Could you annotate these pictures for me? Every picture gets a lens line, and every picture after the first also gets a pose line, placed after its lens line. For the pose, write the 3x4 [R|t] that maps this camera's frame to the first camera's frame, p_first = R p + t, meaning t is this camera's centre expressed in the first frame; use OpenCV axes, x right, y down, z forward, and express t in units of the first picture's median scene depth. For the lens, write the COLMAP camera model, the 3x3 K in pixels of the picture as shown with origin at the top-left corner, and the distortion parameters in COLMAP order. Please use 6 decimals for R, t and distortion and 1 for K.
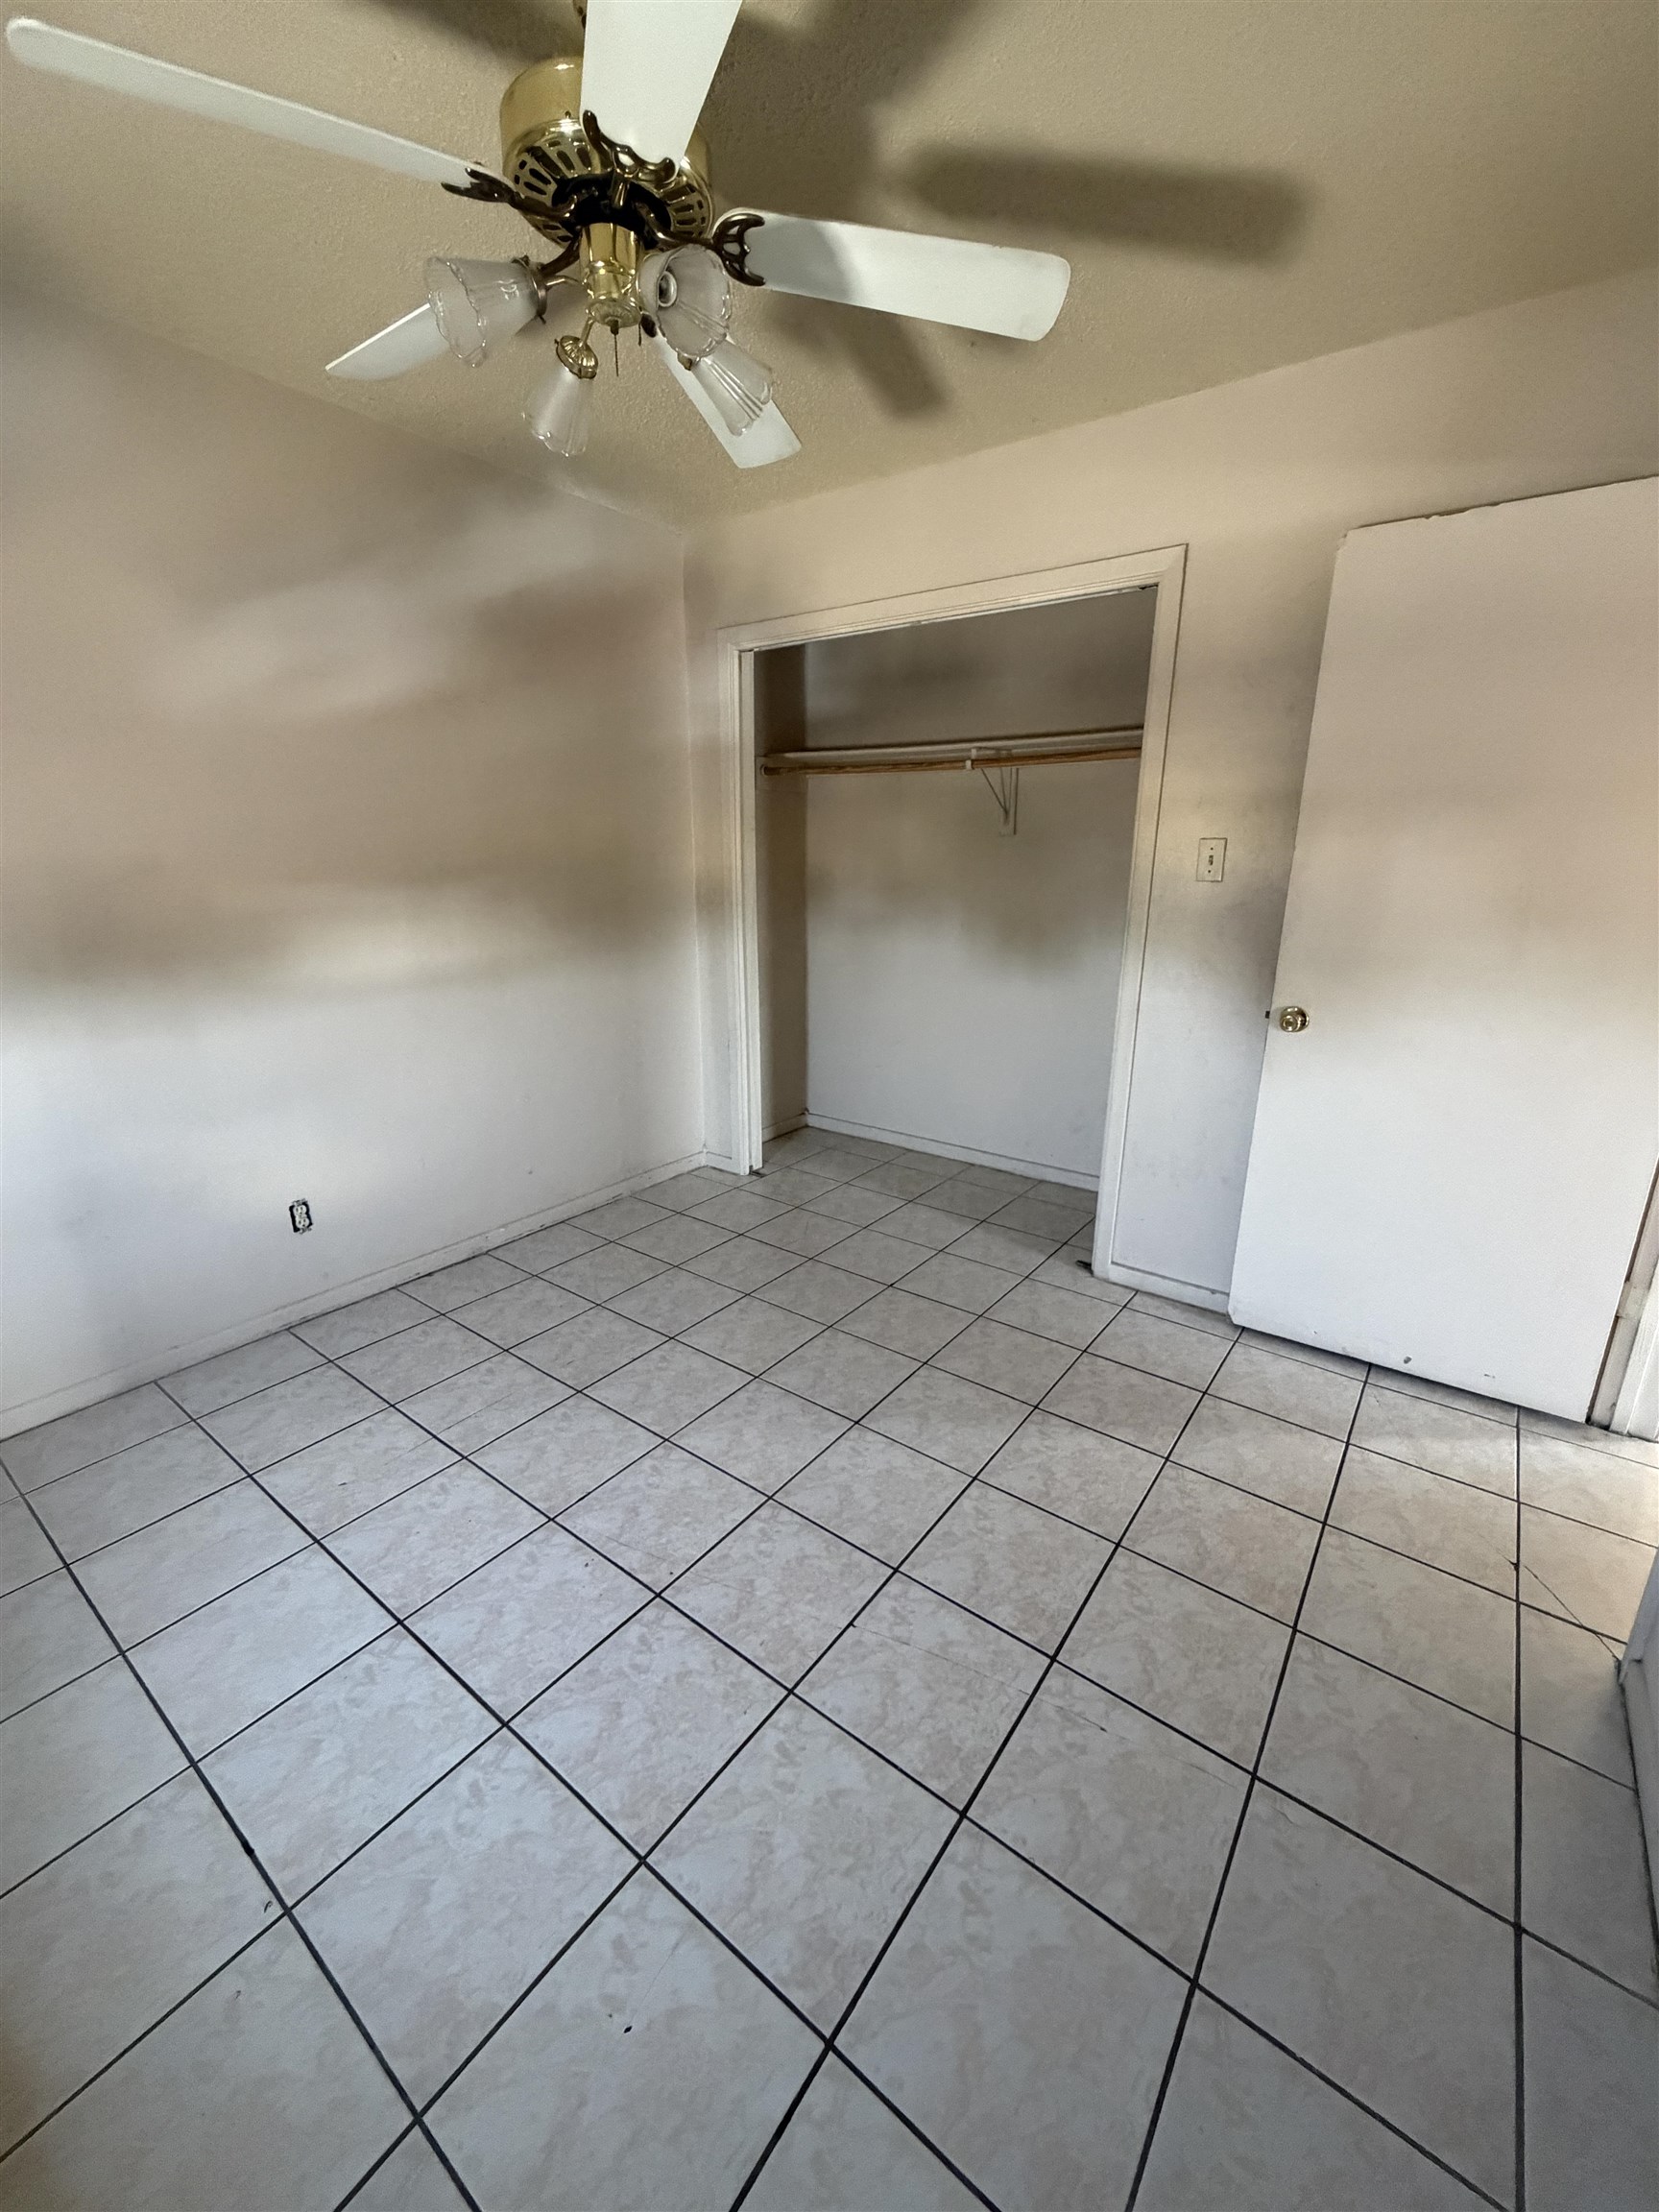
lens RADIAL K [[882.1, 0, 834.1], [0, 882.1, 1098.5], [0, 0, 1]] dist [-0.000213, 0.000949]
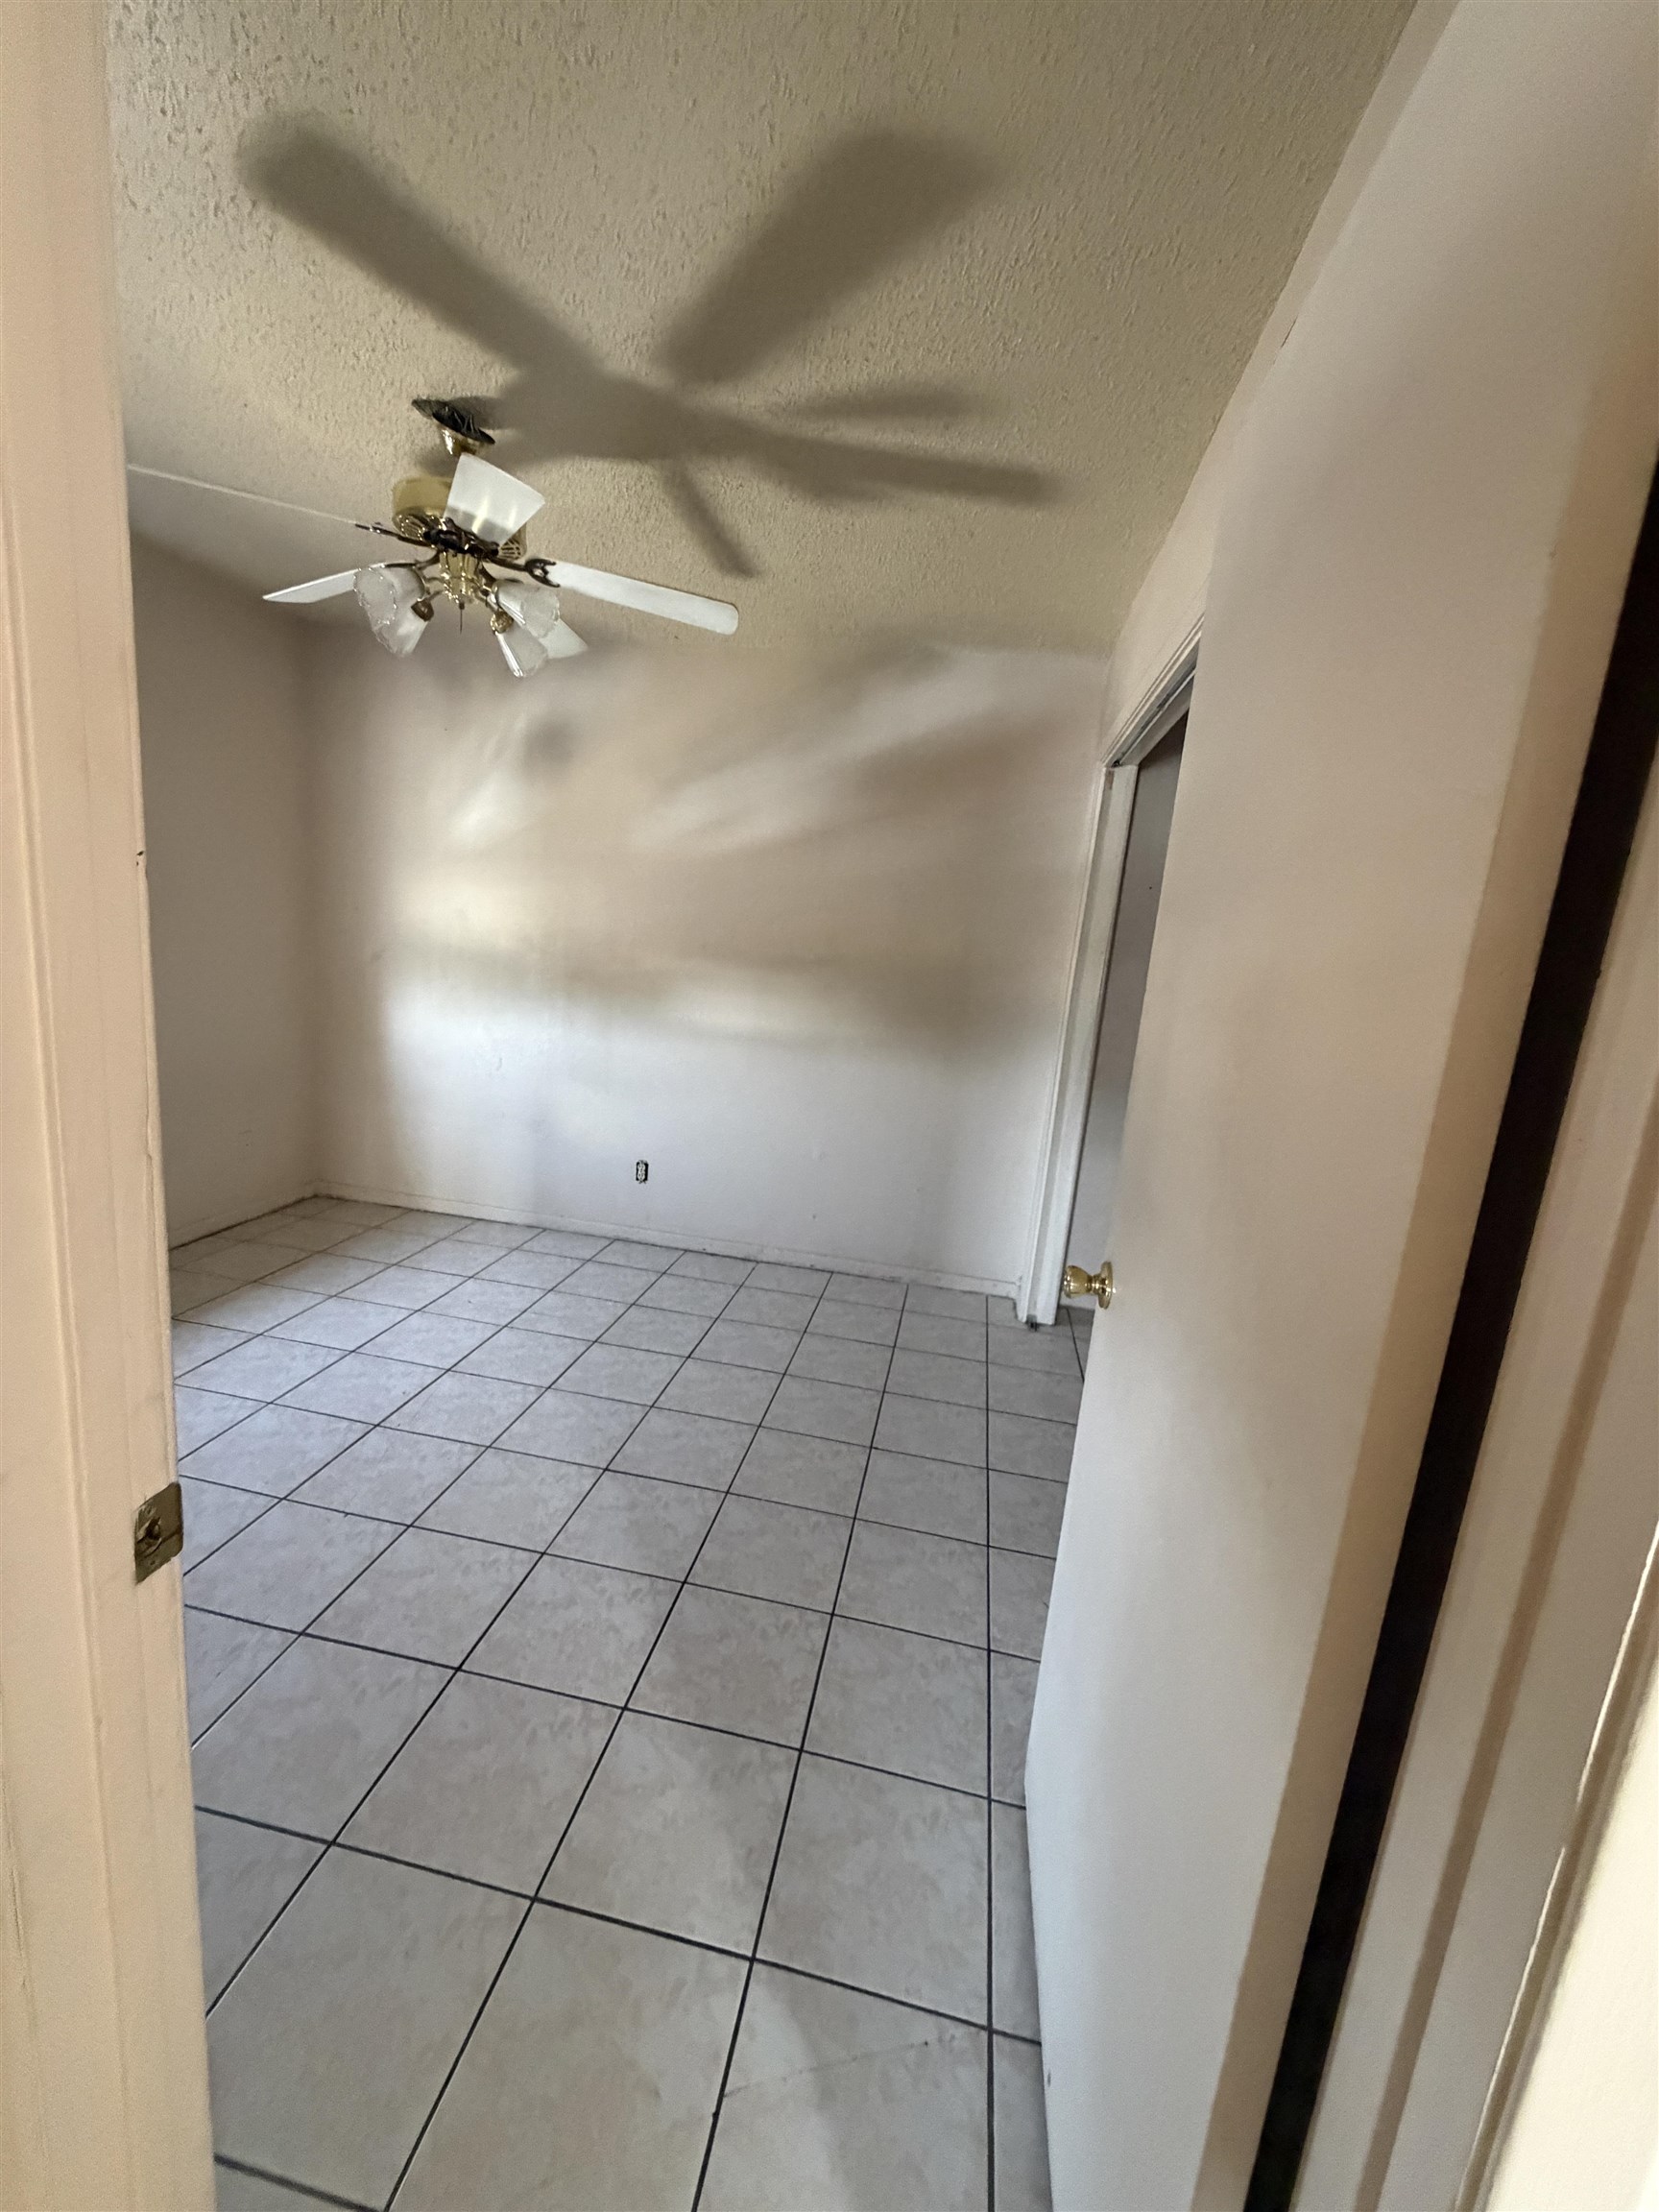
lens RADIAL K [[882.1, 0, 821.6], [0, 882.1, 1102.2], [0, 0, 1]] dist [-0.000213, 0.000949]
pose [[0.446556, 0.199219, -0.872295, 0.815194], [-0.326257, 0.944032, 0.048581, -0.150605], [0.833153, 0.262899, 0.486560, 0.497810]]
